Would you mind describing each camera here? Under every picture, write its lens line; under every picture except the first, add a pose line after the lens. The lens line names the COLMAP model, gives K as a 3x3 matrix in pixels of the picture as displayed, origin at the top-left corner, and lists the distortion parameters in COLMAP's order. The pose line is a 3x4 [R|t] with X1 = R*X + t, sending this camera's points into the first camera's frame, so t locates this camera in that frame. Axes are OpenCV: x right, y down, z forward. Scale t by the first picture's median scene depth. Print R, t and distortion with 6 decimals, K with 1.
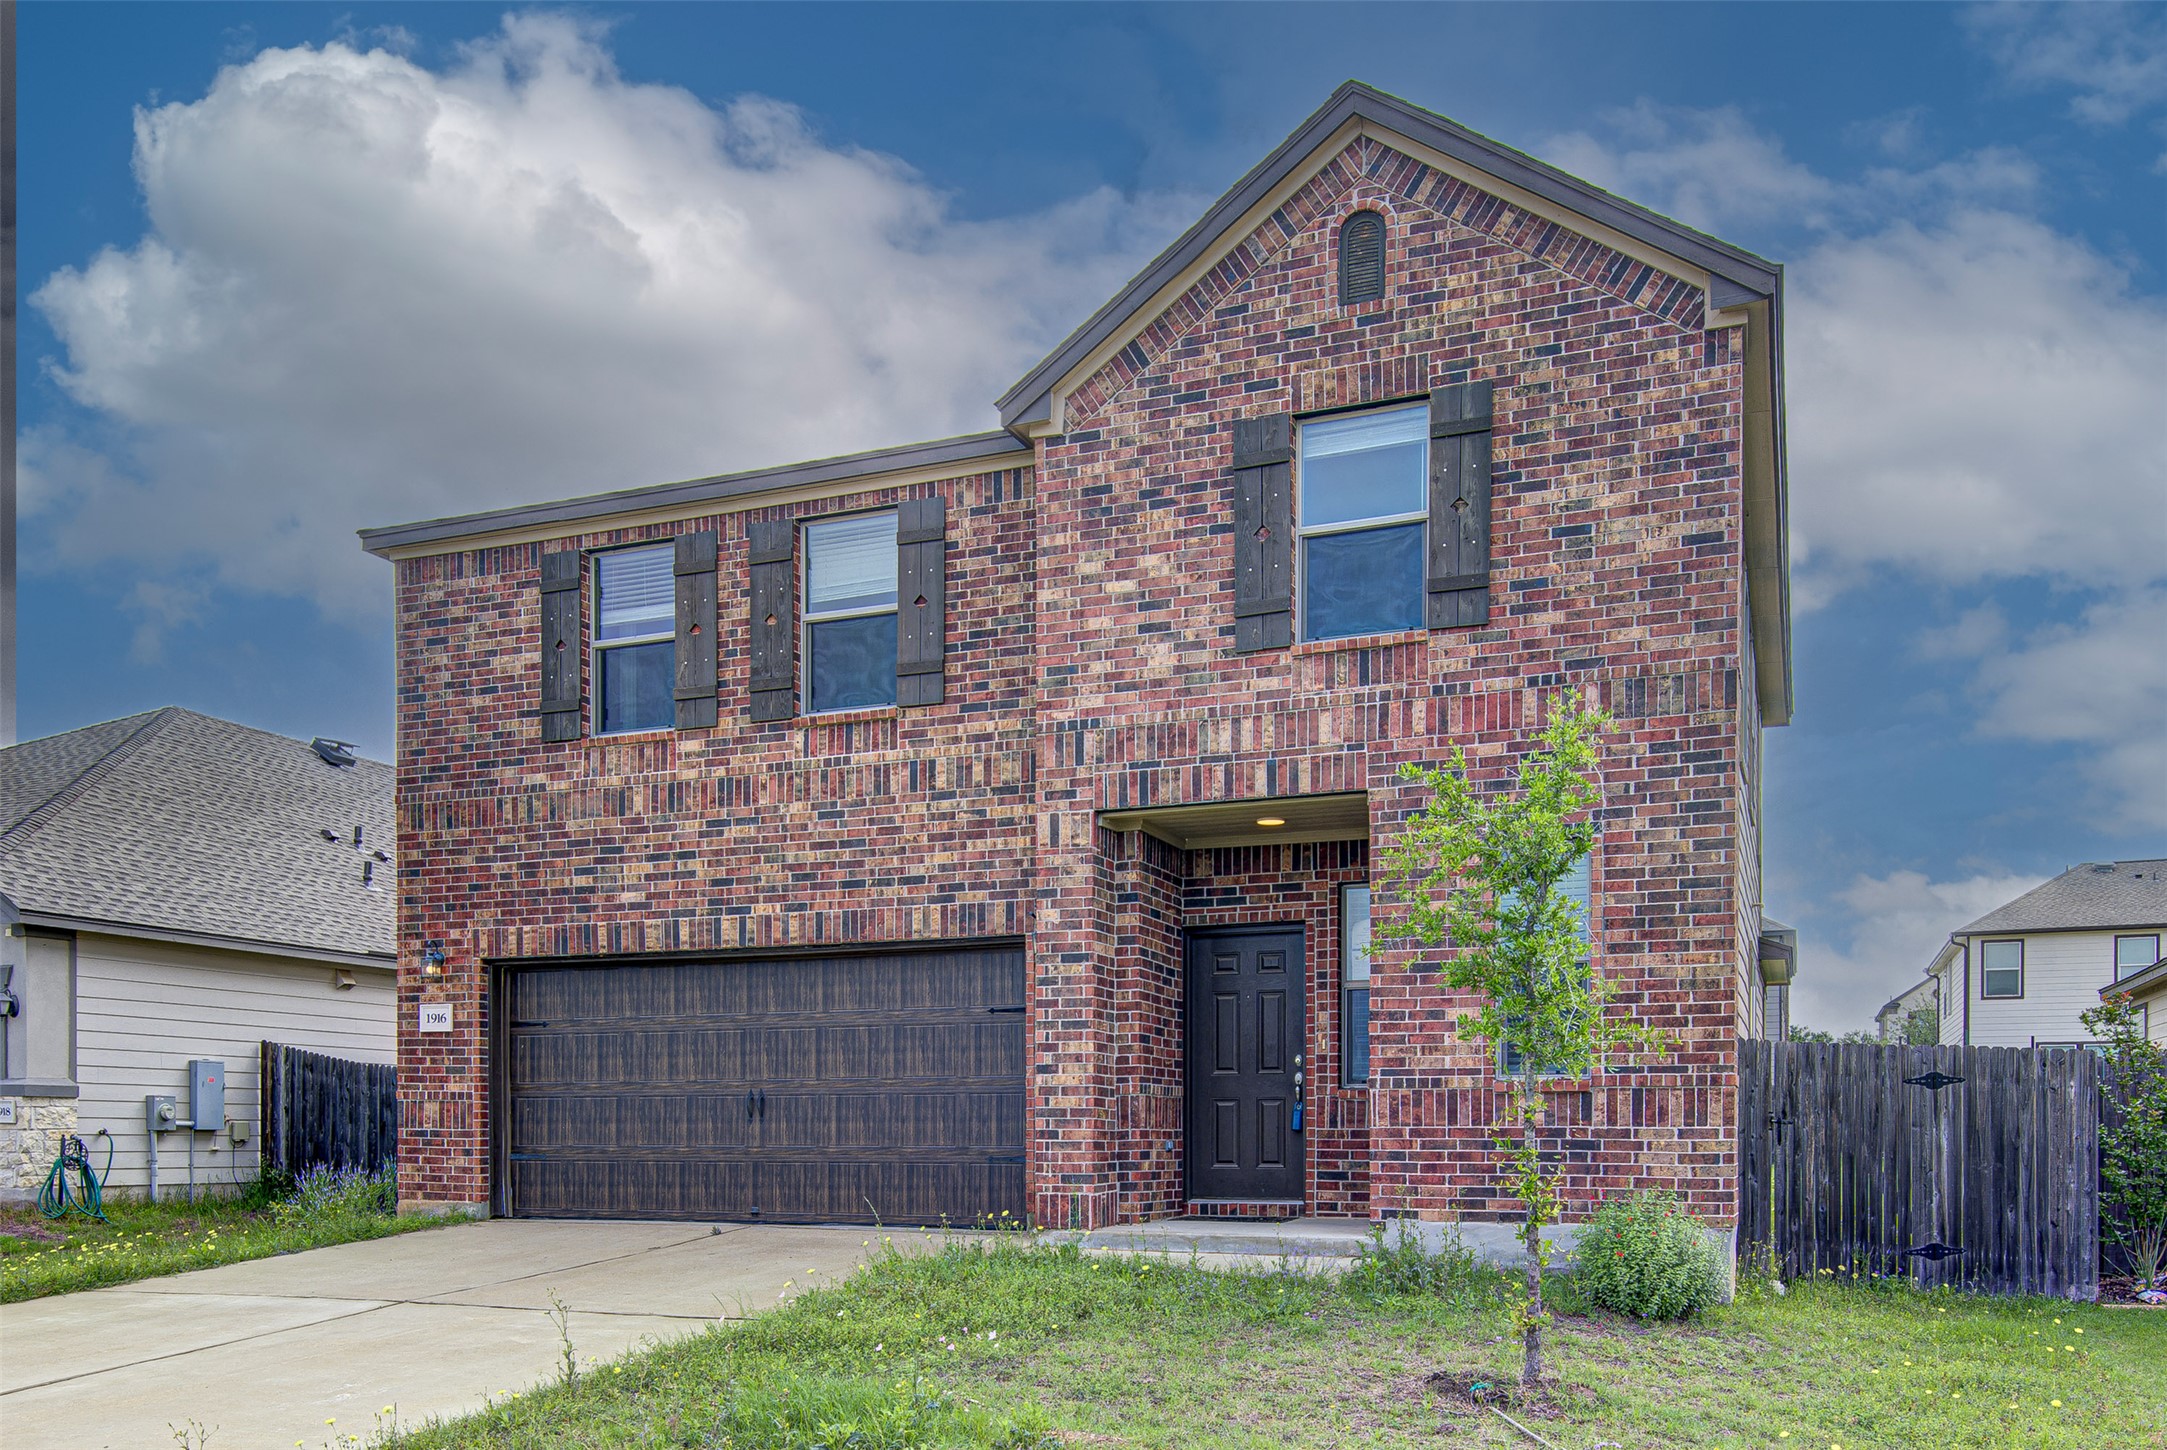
lens RADIAL K [[1030.4, 0, 1086.6], [0, 1030.4, 829.4], [0, 0, 1]] dist [0.000784, -0.000245]
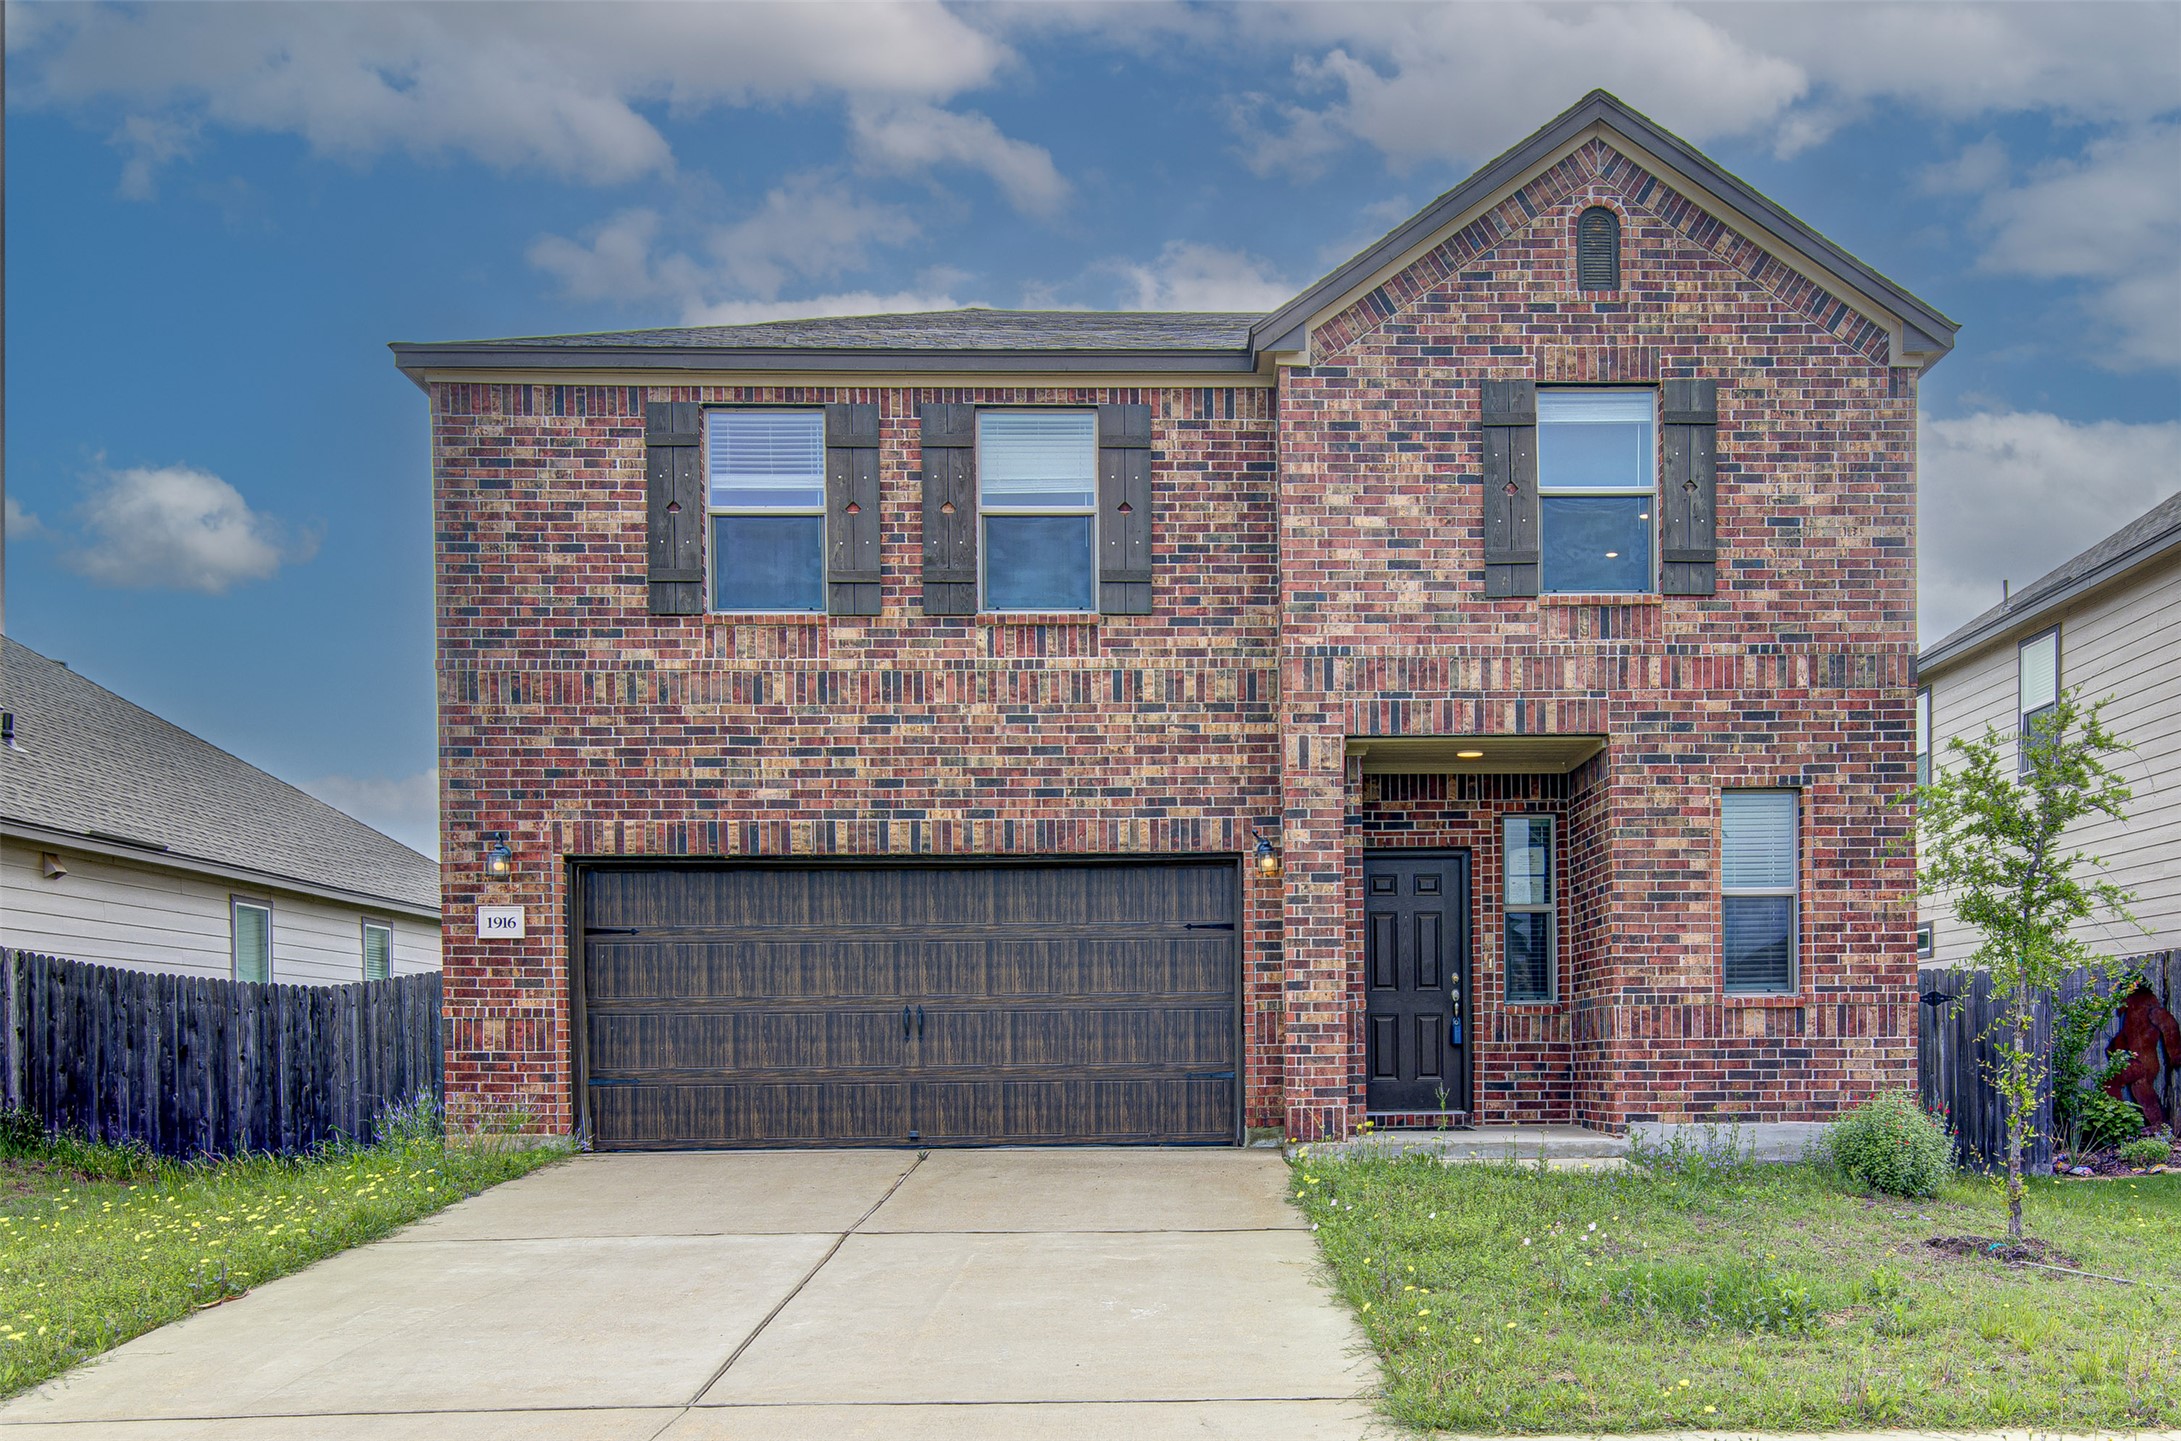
lens RADIAL K [[1093.8, 0, 1090.2], [0, 1093.8, 720.1], [0, 0, 1]] dist [-0.000978, 0.001258]
pose [[0.969861, 0.061824, 0.235684, -0.460214], [-0.059748, 0.998086, -0.015948, -0.001054], [-0.236219, 0.001386, 0.971699, -0.007064]]
